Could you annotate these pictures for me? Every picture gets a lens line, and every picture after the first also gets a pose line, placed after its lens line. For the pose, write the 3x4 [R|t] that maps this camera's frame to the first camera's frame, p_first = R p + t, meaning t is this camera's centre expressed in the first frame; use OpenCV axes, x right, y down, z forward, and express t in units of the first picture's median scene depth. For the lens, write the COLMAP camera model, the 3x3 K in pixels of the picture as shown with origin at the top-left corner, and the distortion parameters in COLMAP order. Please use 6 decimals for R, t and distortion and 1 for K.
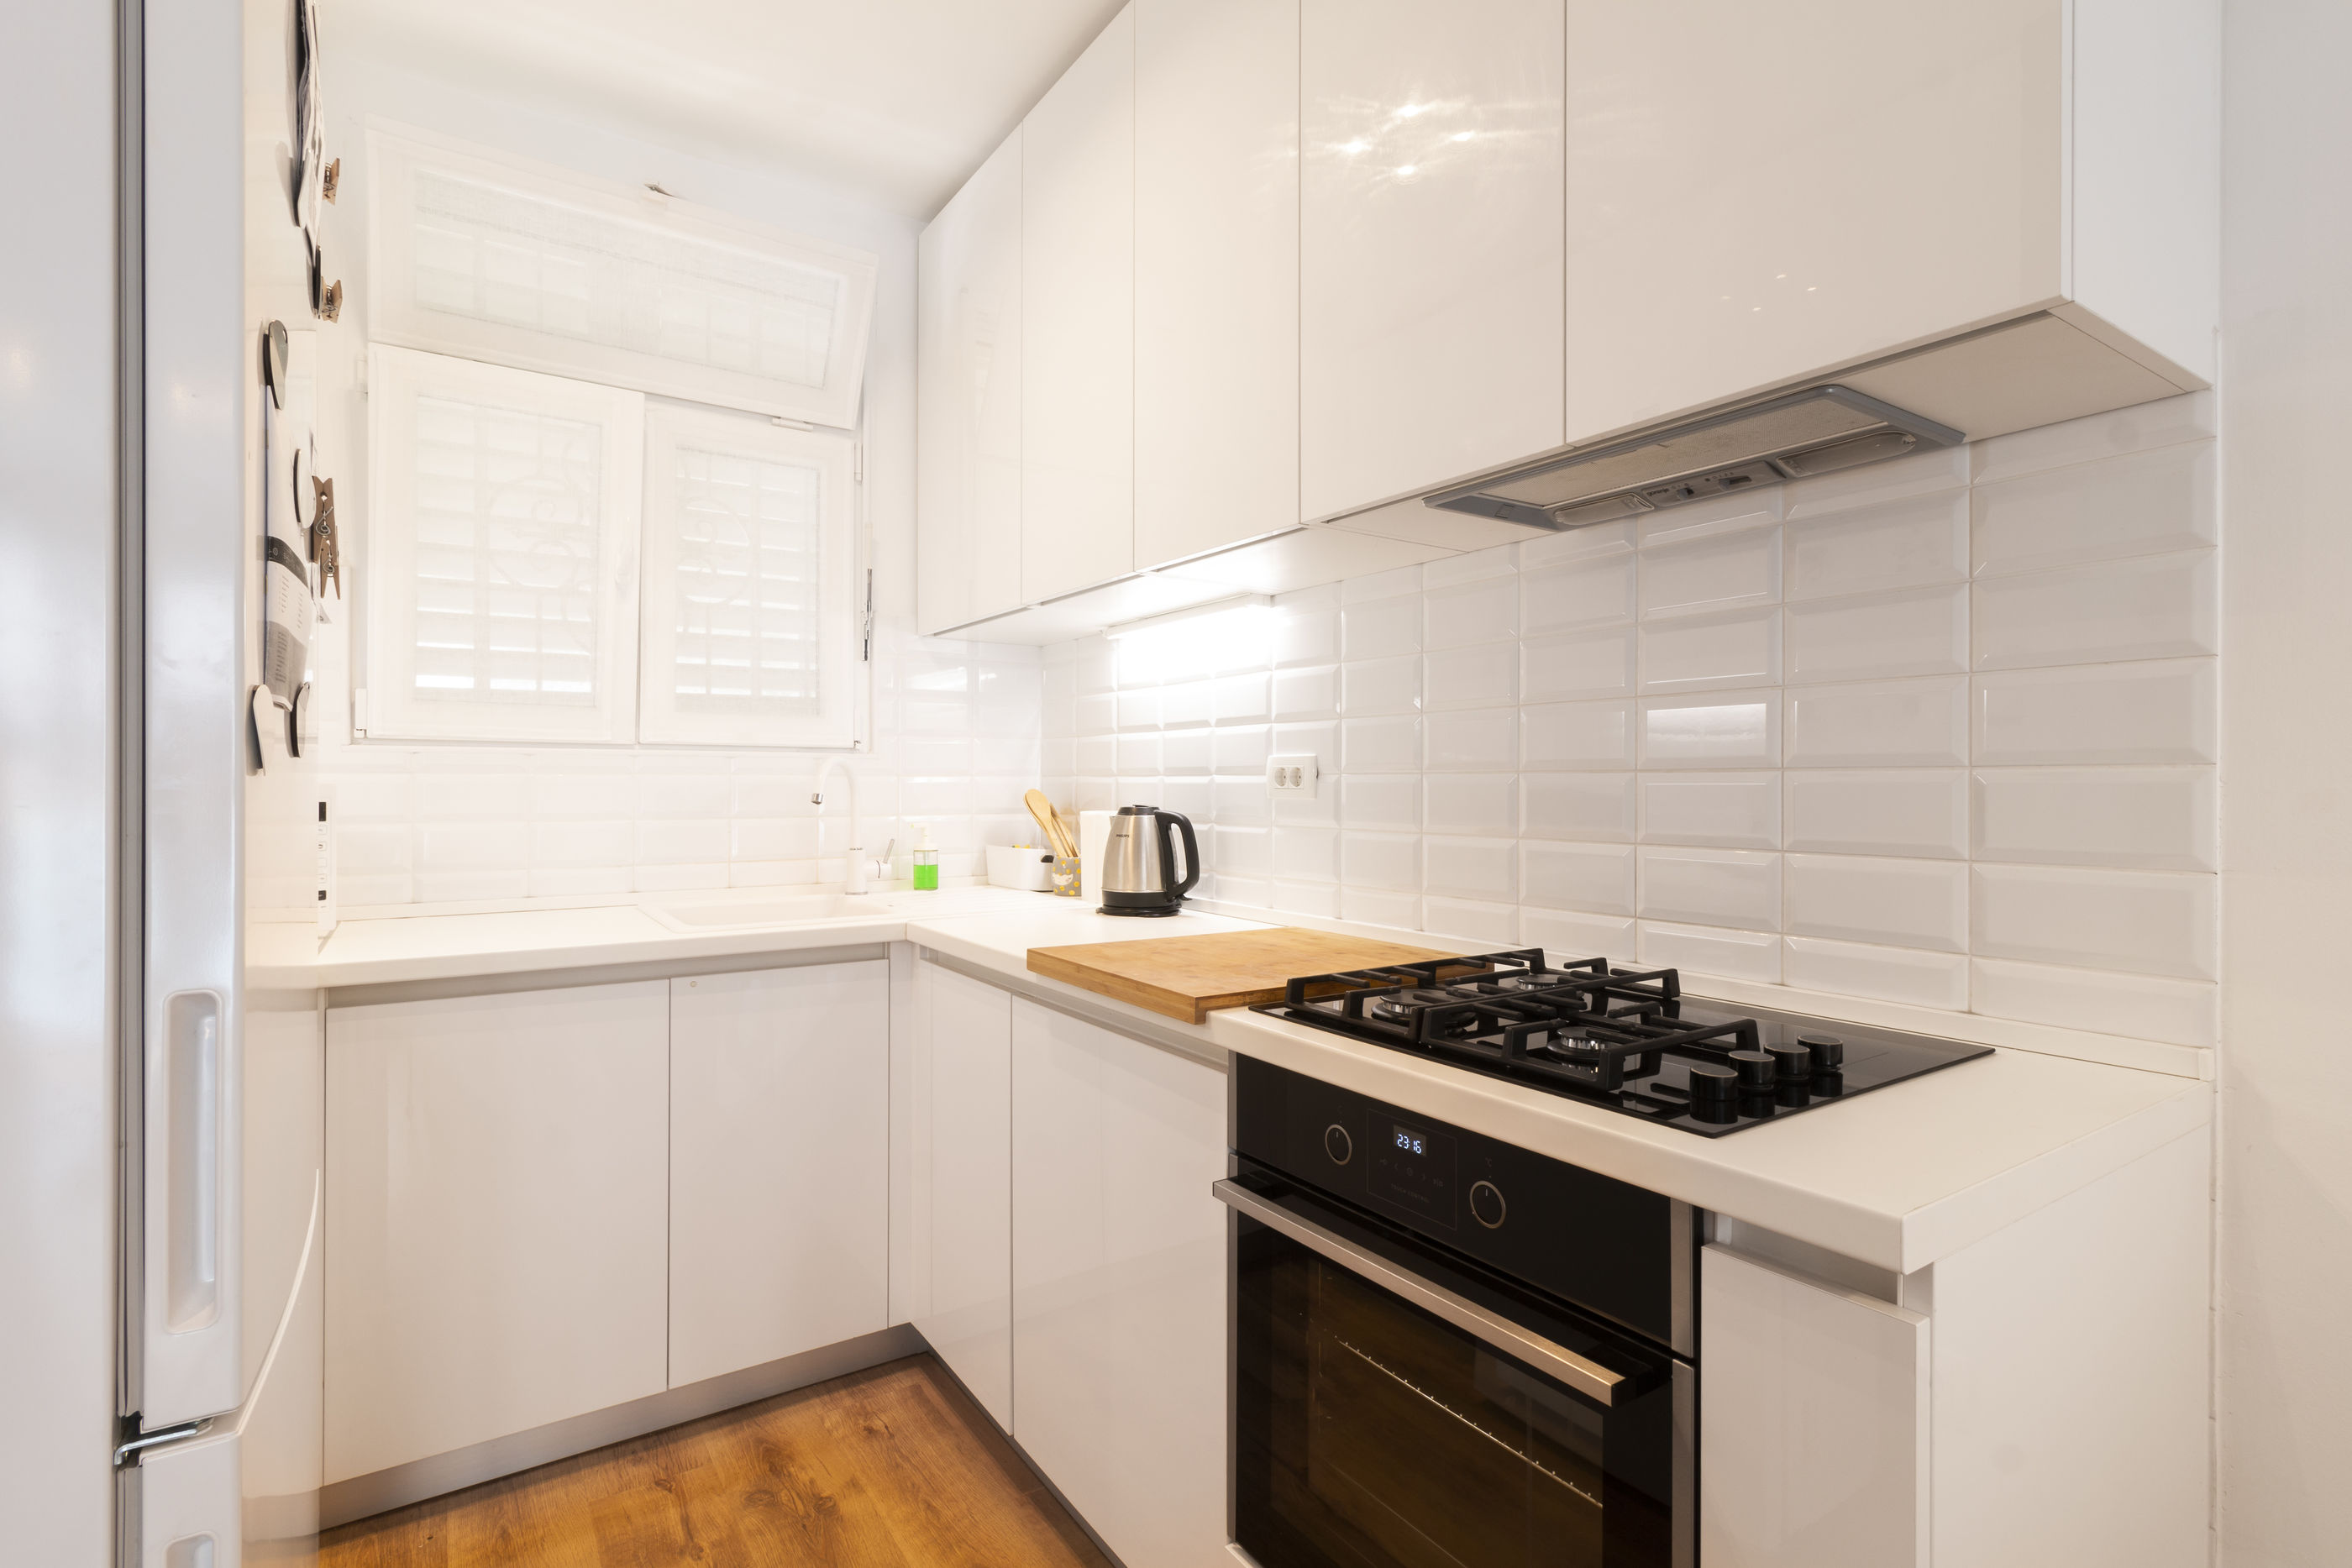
lens RADIAL K [[1112.1, 0, 1197.9], [0, 1112.1, 781.8], [0, 0, 1]] dist [0.005146, -0.000043]
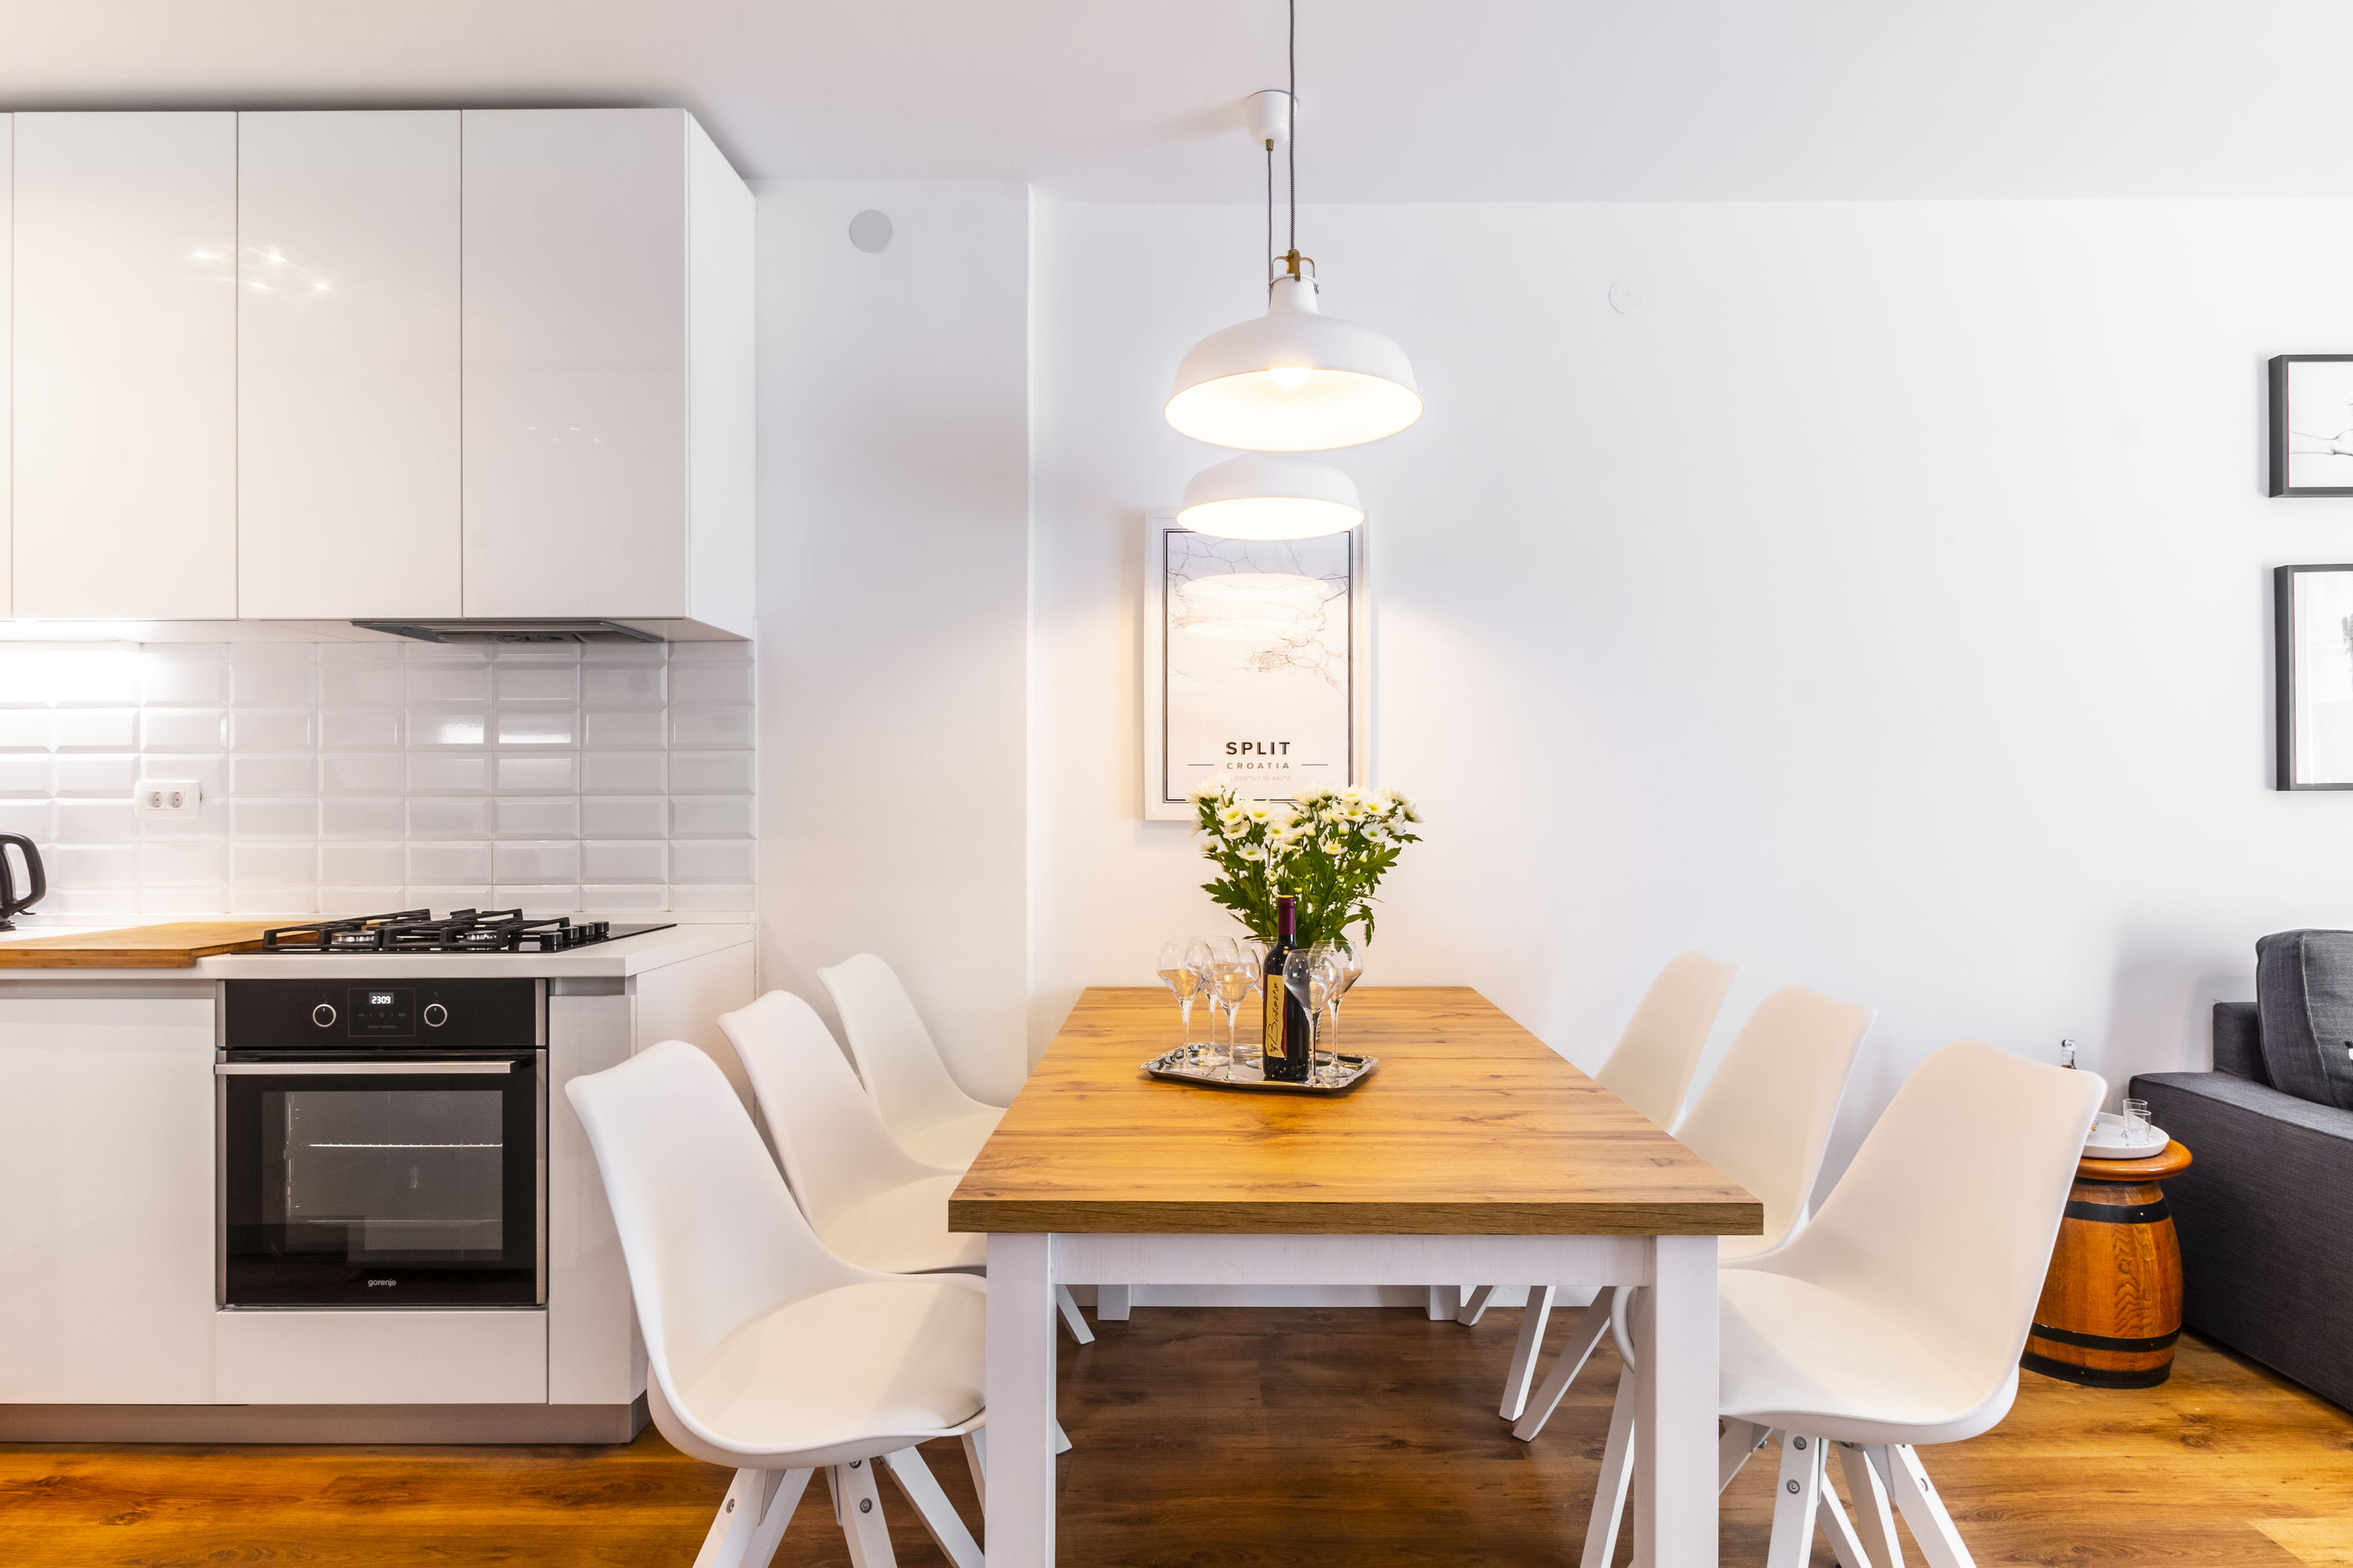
lens RADIAL K [[1206.9, 0, 1190.2], [0, 1206.9, 799.8], [0, 0, 1]] dist [0.001193, -0.000393]
pose [[0.575504, -0.001379, 0.817797, -0.328704], [0.003995, 0.999991, -0.001125, 0.001497], [-0.817789, 0.003914, 0.575505, -0.607661]]
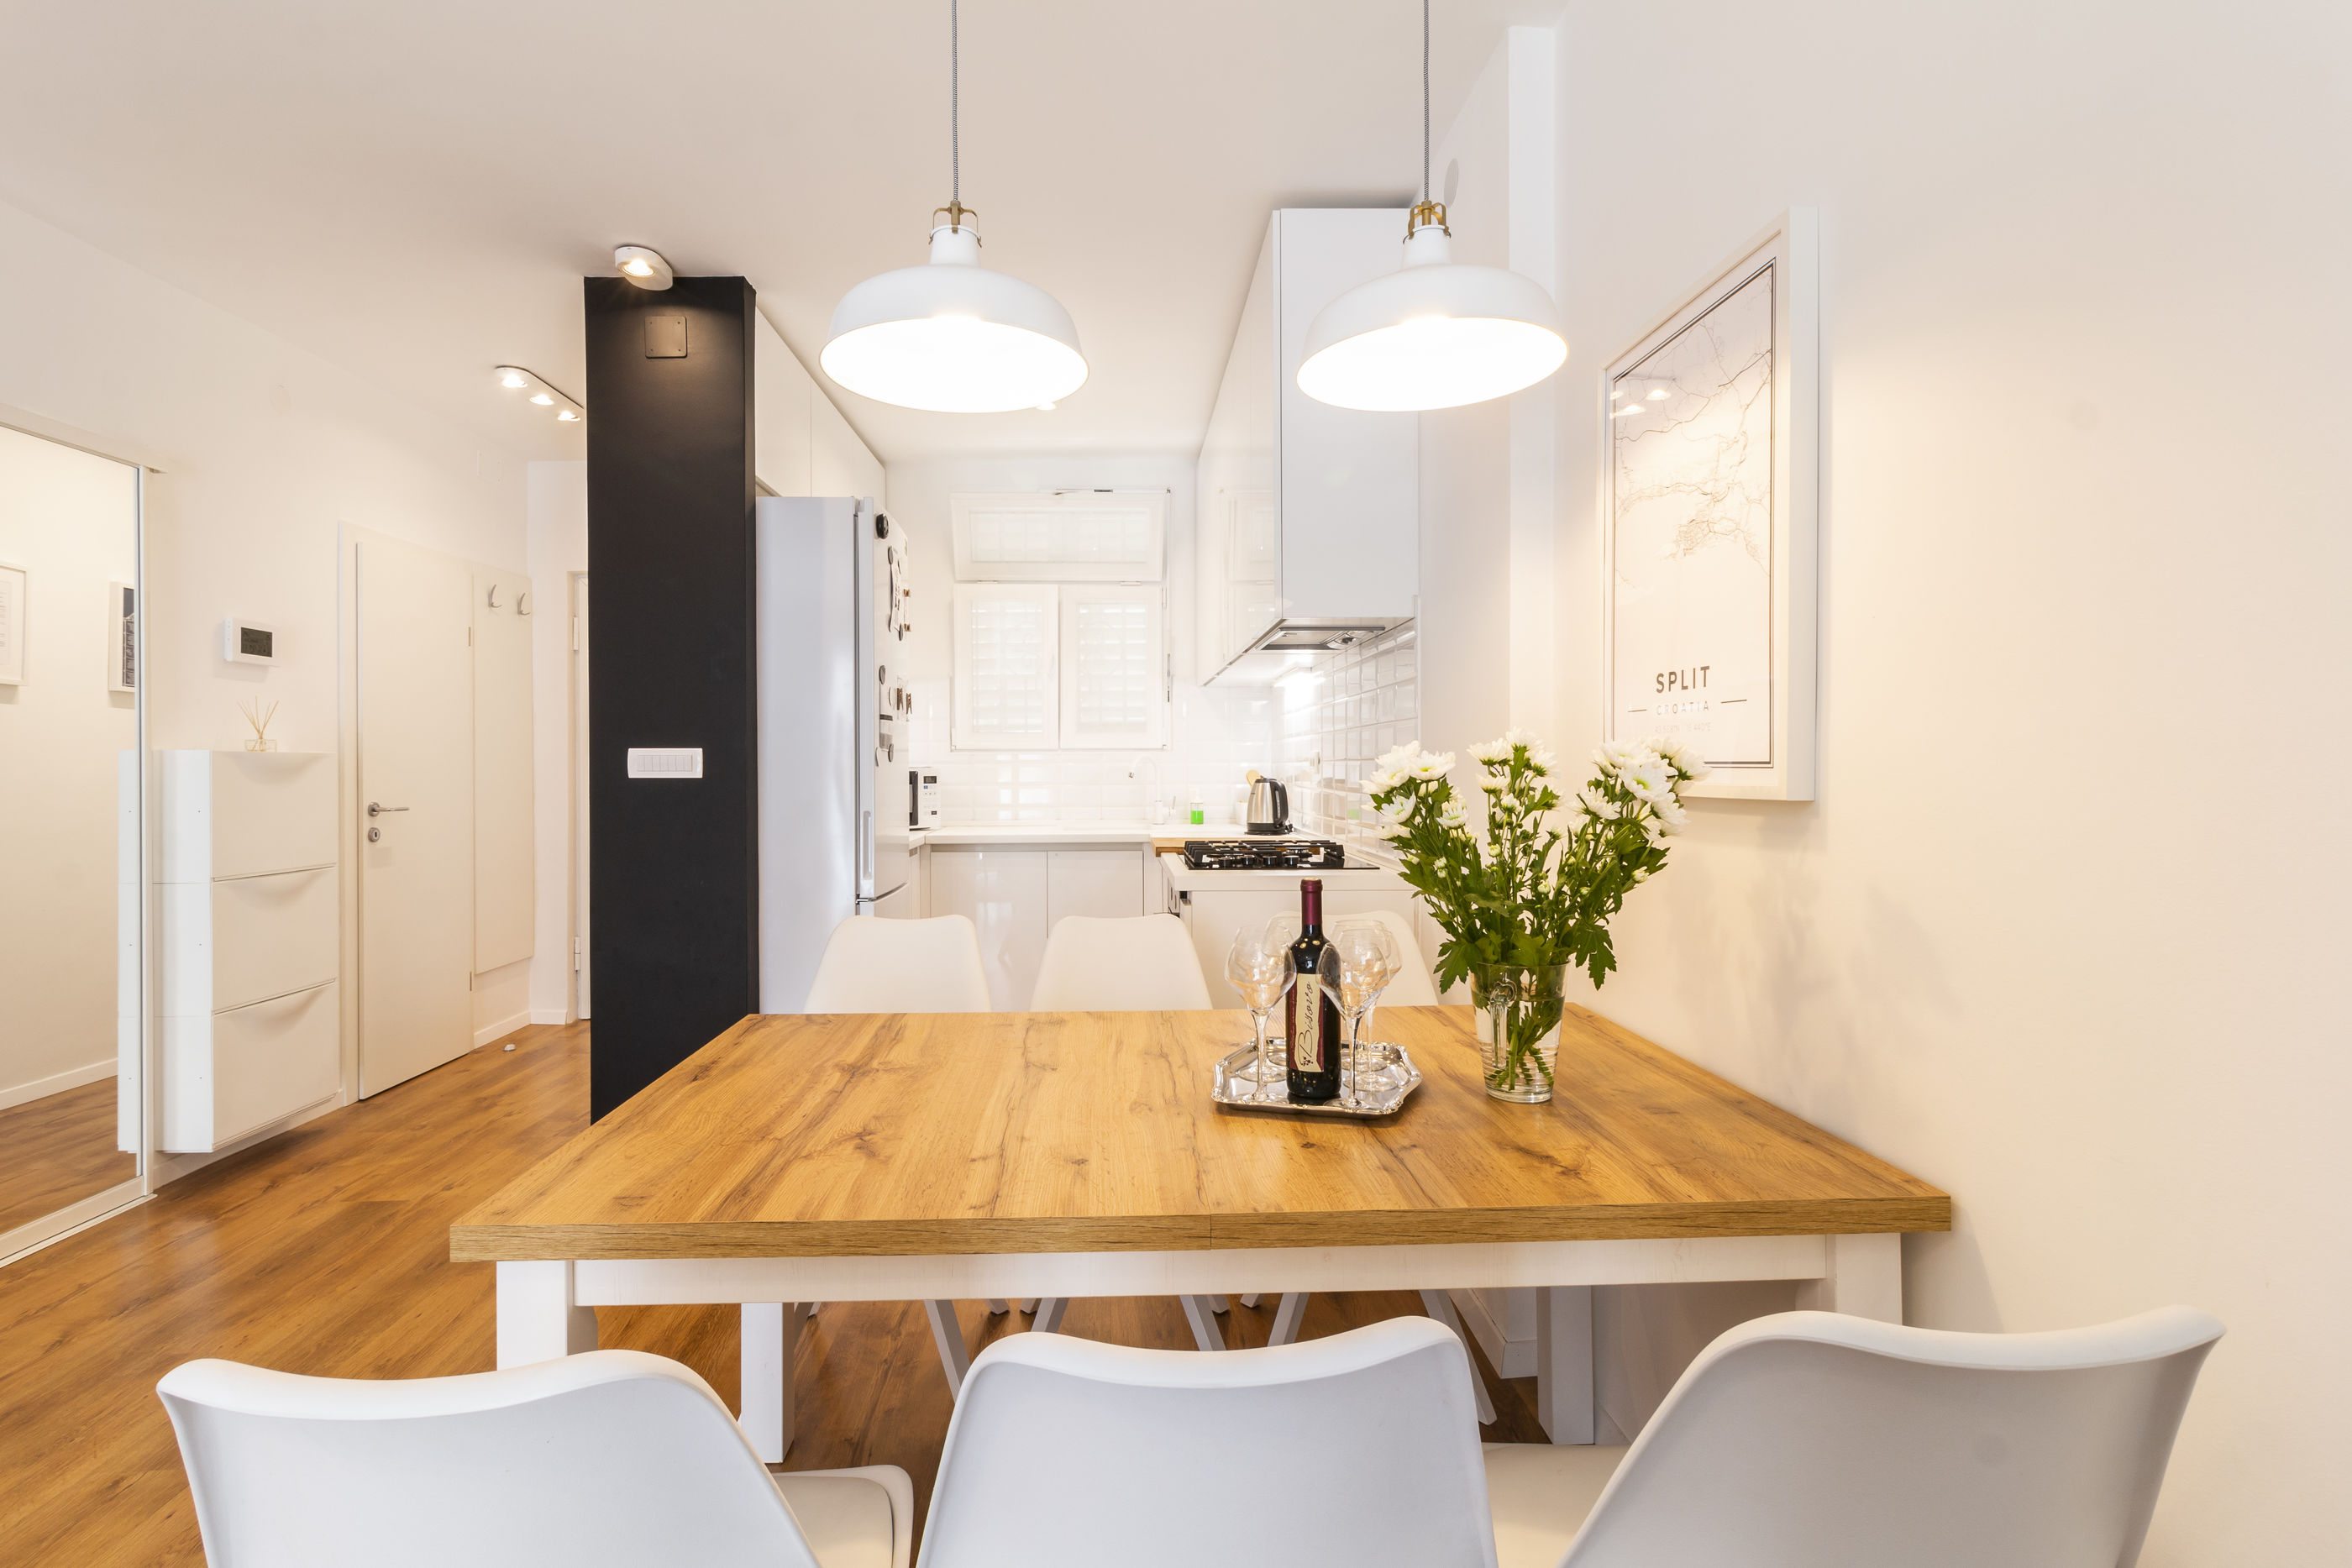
lens RADIAL K [[1102.8, 0, 1141.3], [0, 1102.8, 774.3], [0, 0, 1]] dist [0.002208, 0.000020]
pose [[0.840281, -0.002662, -0.542145, 0.834427], [0.007326, 0.999952, 0.006445, 0.000998], [0.542102, -0.009387, 0.840260, -0.737193]]
